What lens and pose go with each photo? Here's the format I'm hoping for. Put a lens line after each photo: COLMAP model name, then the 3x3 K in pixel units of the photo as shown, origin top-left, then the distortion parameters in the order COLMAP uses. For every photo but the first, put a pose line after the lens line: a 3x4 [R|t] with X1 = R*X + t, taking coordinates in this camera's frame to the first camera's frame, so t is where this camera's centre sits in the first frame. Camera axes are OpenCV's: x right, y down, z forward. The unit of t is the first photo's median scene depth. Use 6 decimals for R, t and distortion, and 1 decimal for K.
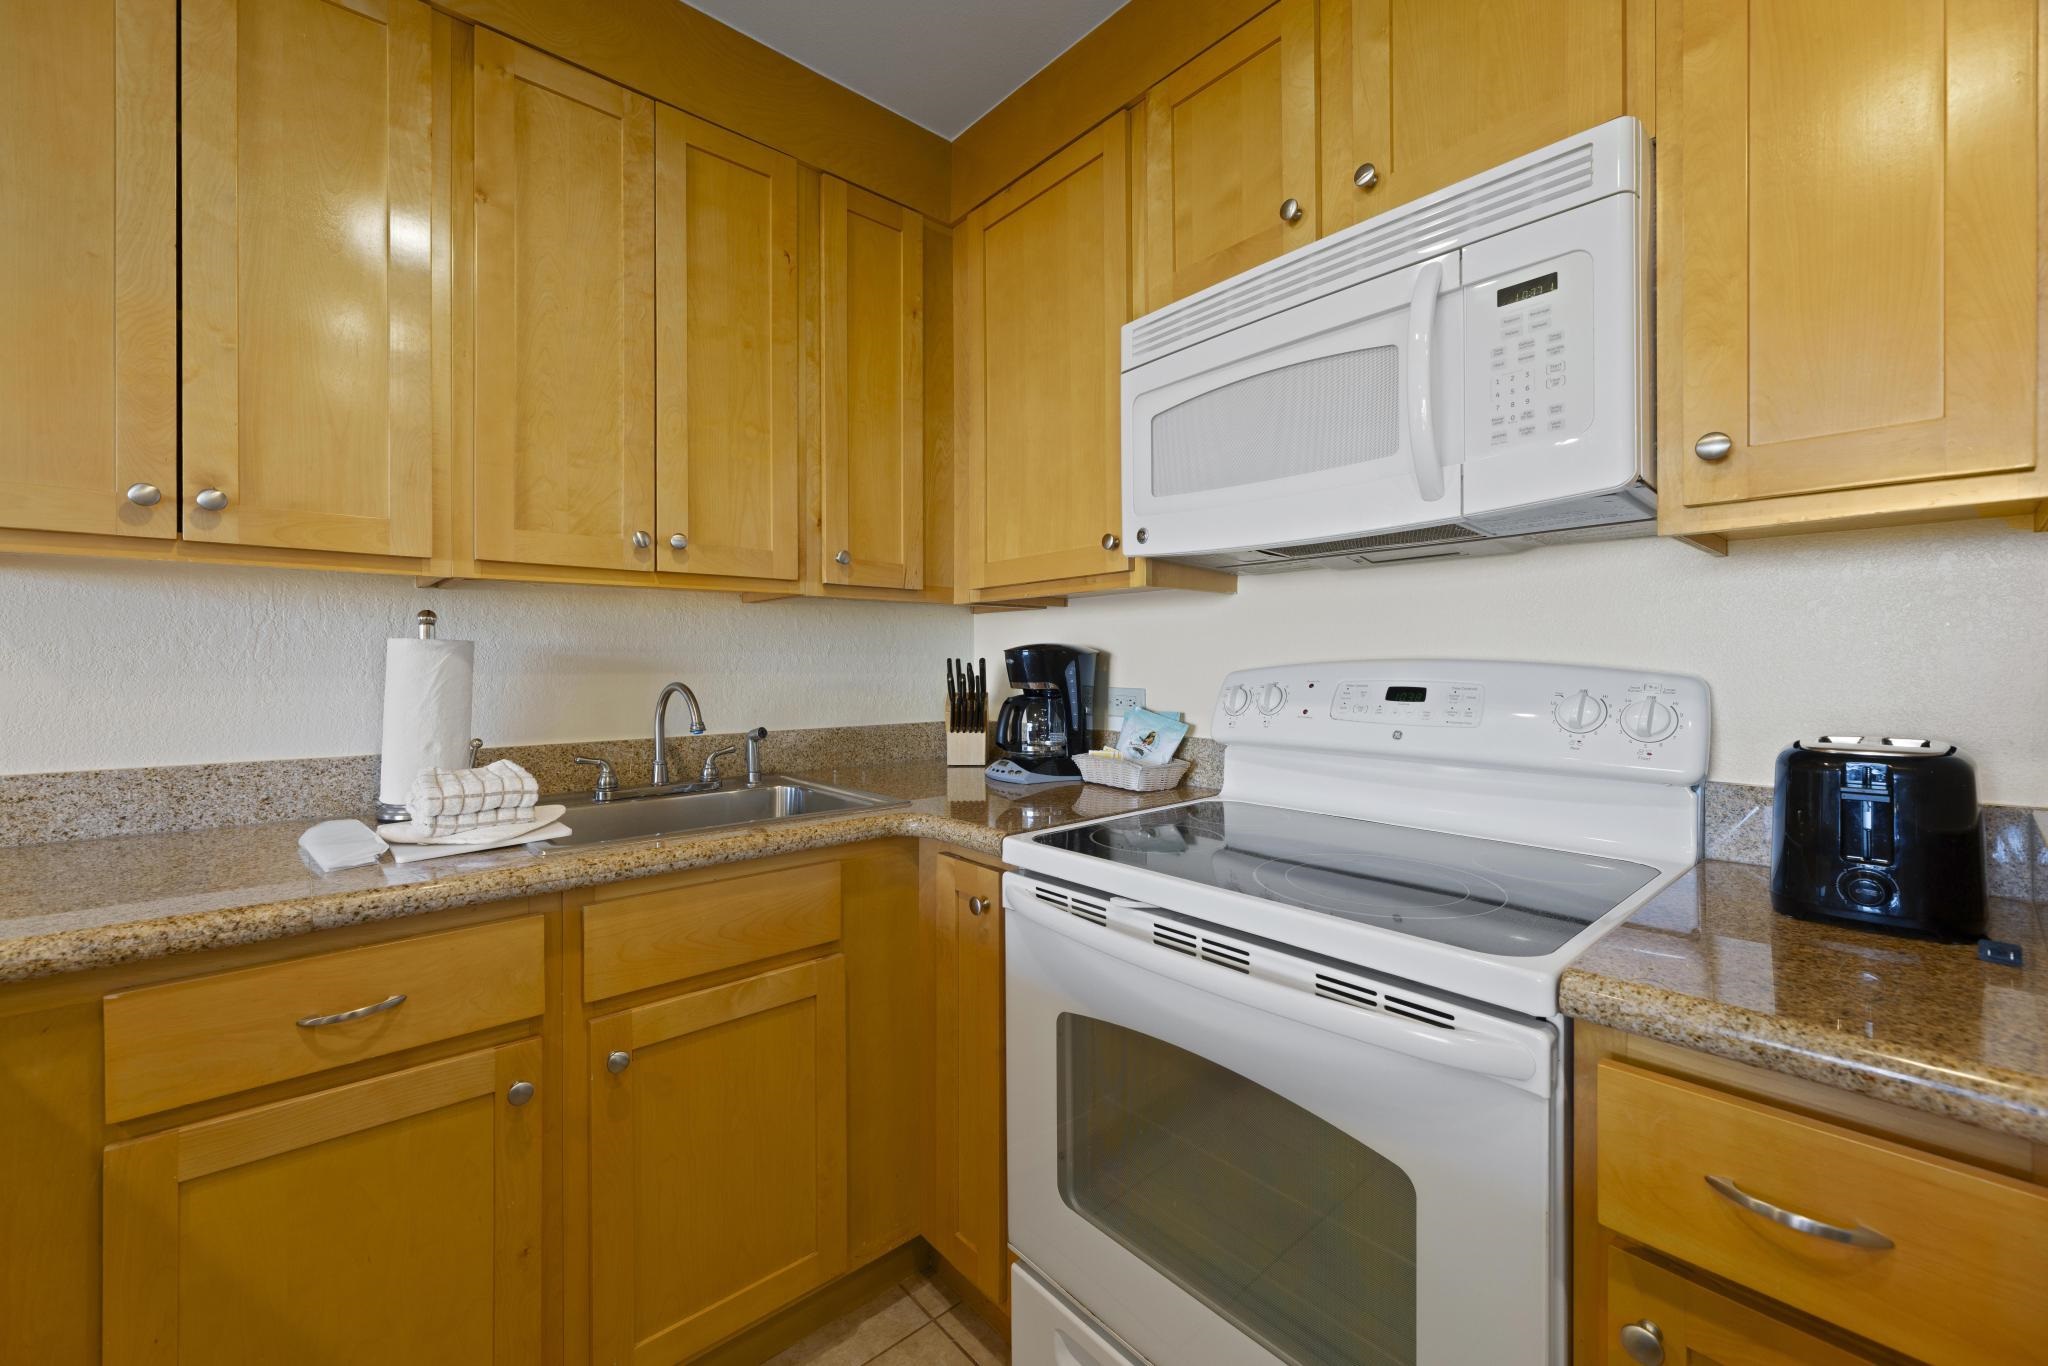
lens RADIAL K [[815.4, 0, 1035.1], [0, 815.4, 668.5], [0, 0, 1]] dist [0.001160, -0.000082]
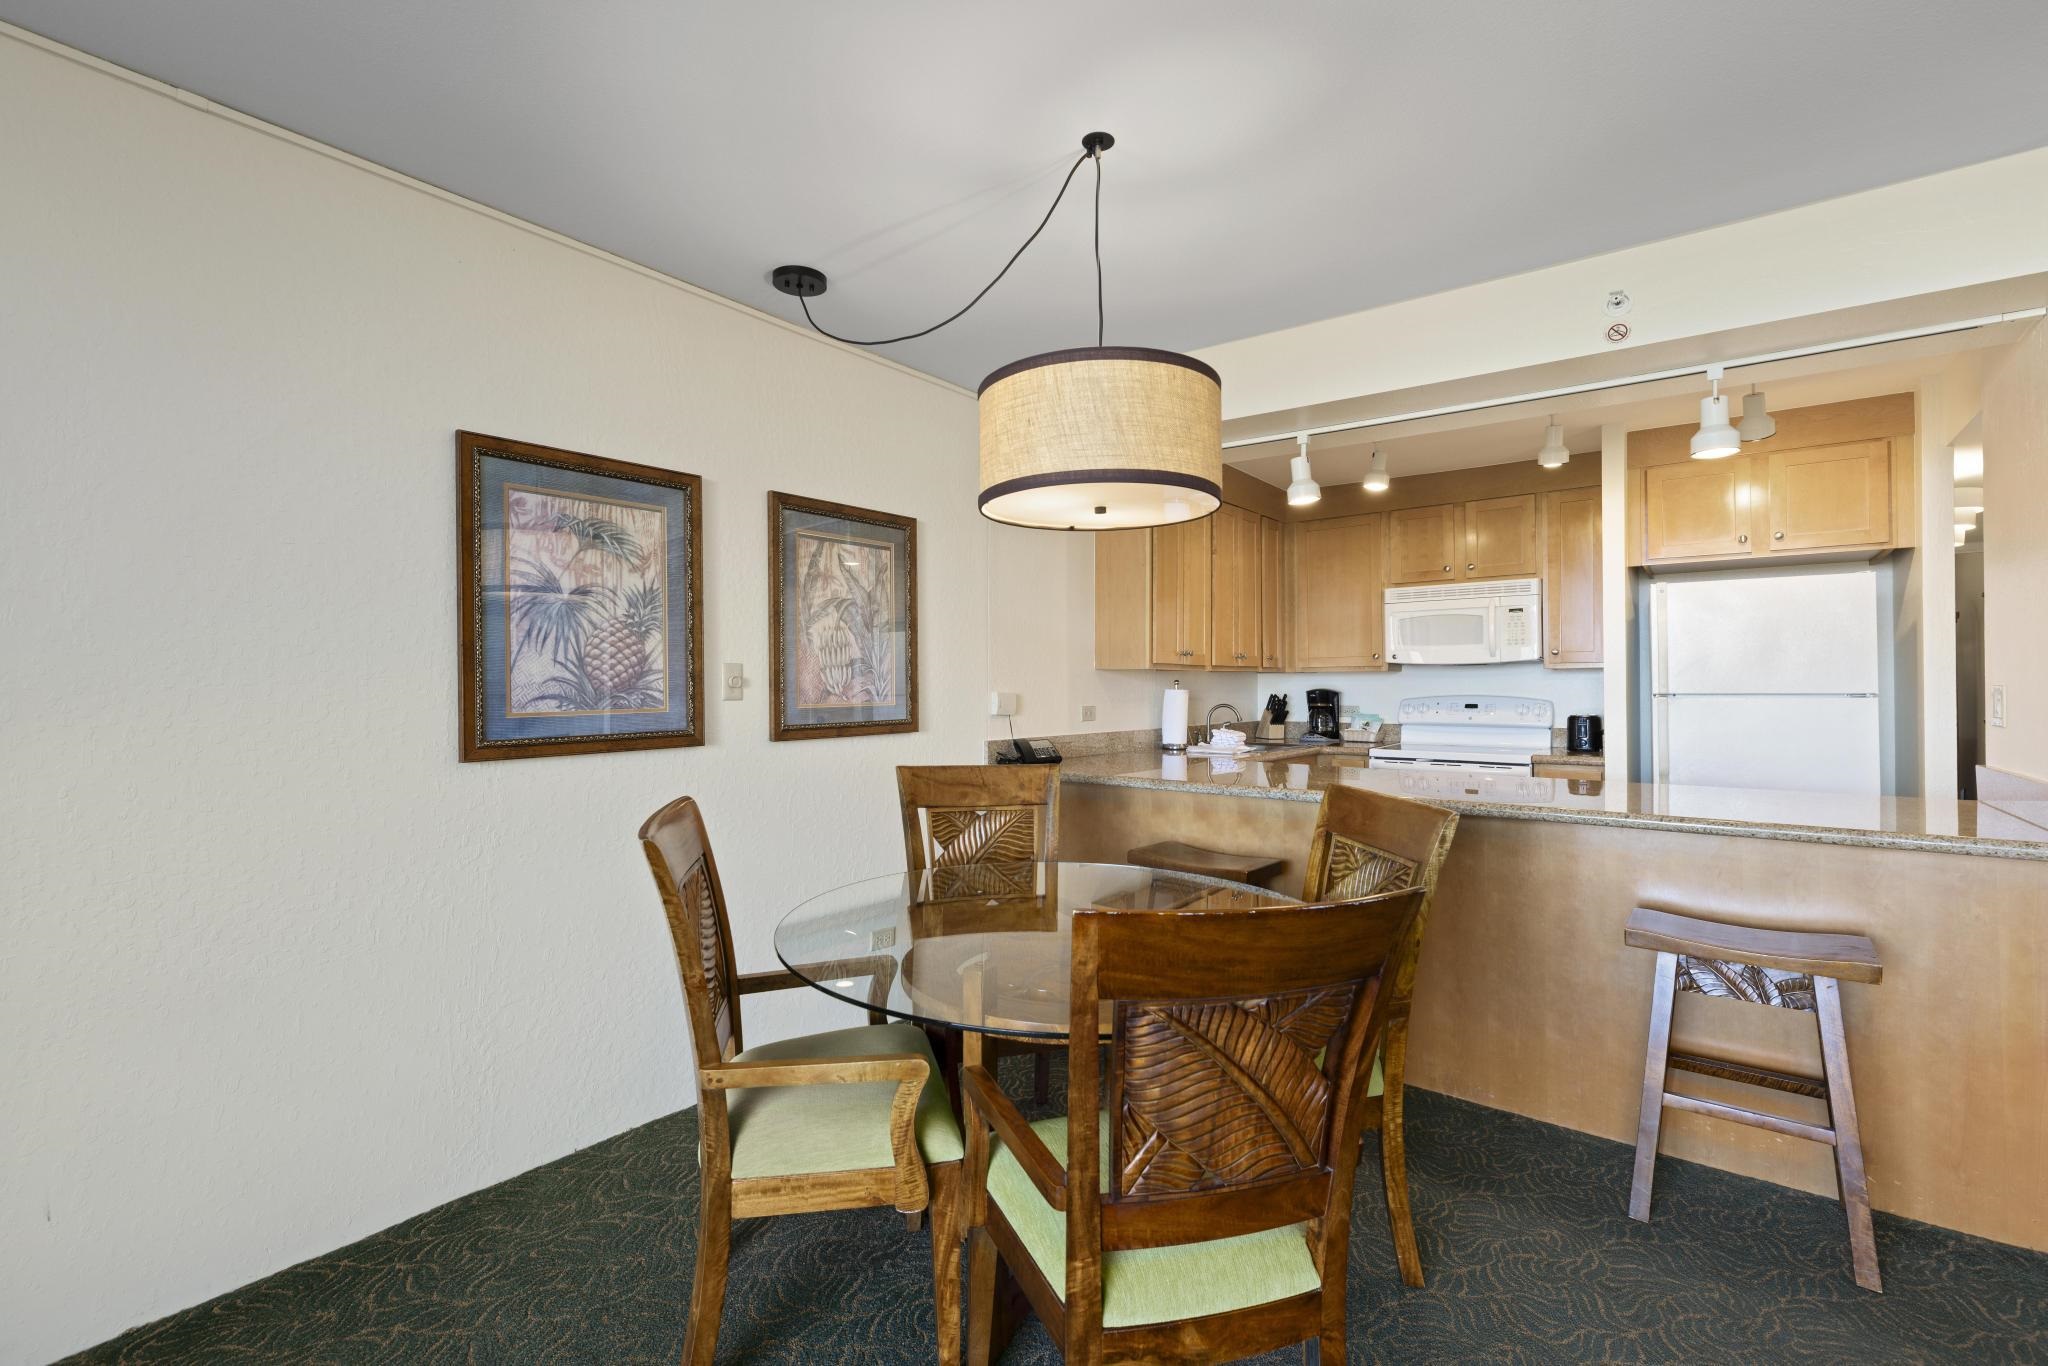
lens RADIAL K [[920.5, 0, 1024.0], [0, 920.5, 683.0], [0, 0, 1]] dist [-0.000825, -0.000122]
pose [[0.980144, 0.002774, 0.198266, -1.952307], [-0.000570, 0.999937, -0.011174, -0.018029], [-0.198284, 0.010839, 0.980085, -2.177332]]
